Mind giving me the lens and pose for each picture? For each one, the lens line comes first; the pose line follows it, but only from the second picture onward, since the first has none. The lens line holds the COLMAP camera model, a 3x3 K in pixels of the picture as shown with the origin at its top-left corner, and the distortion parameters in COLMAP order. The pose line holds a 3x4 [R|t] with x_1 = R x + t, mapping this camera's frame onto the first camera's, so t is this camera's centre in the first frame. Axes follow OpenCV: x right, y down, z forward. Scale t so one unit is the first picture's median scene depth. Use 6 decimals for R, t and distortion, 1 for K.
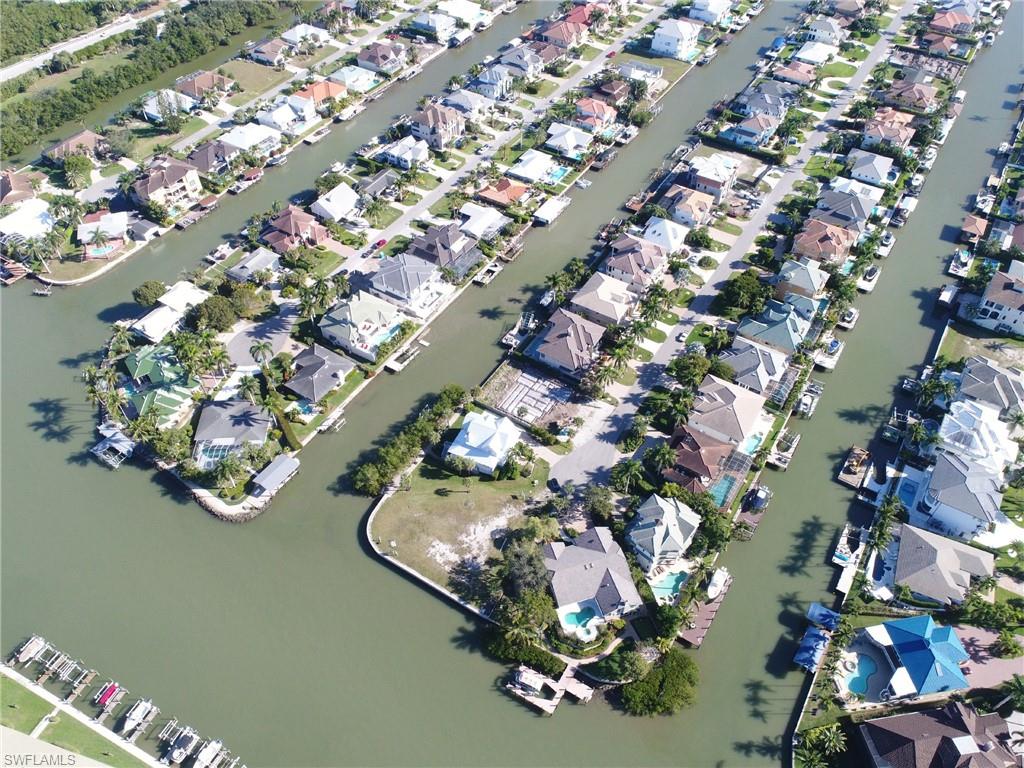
lens RADIAL K [[768.7, 0, 512.0], [0, 768.7, 384.0], [0, 0, 1]] dist [0.001255, -0.004306]
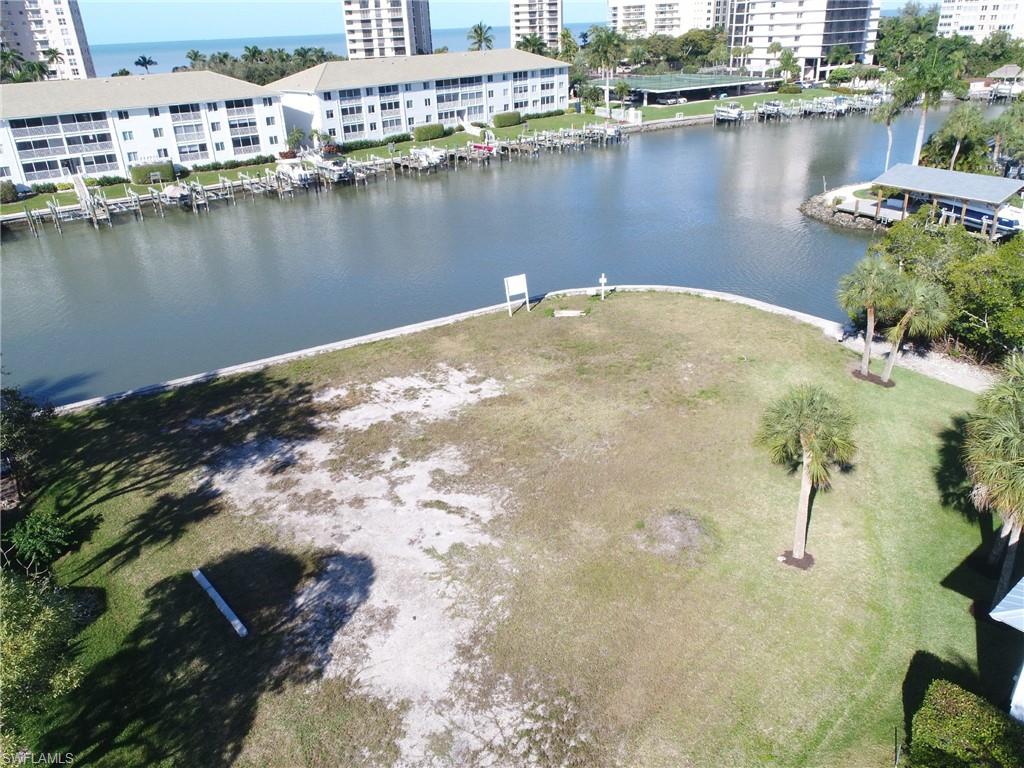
lens RADIAL K [[768.7, 0, 512.0], [0, 768.7, 384.0], [0, 0, 1]] dist [0.001255, -0.004306]
pose [[-0.443042, 0.398426, -0.803101, 0.055587], [-0.629540, 0.499521, 0.595112, 0.089766], [0.638274, 0.769243, 0.029516, 1.031899]]
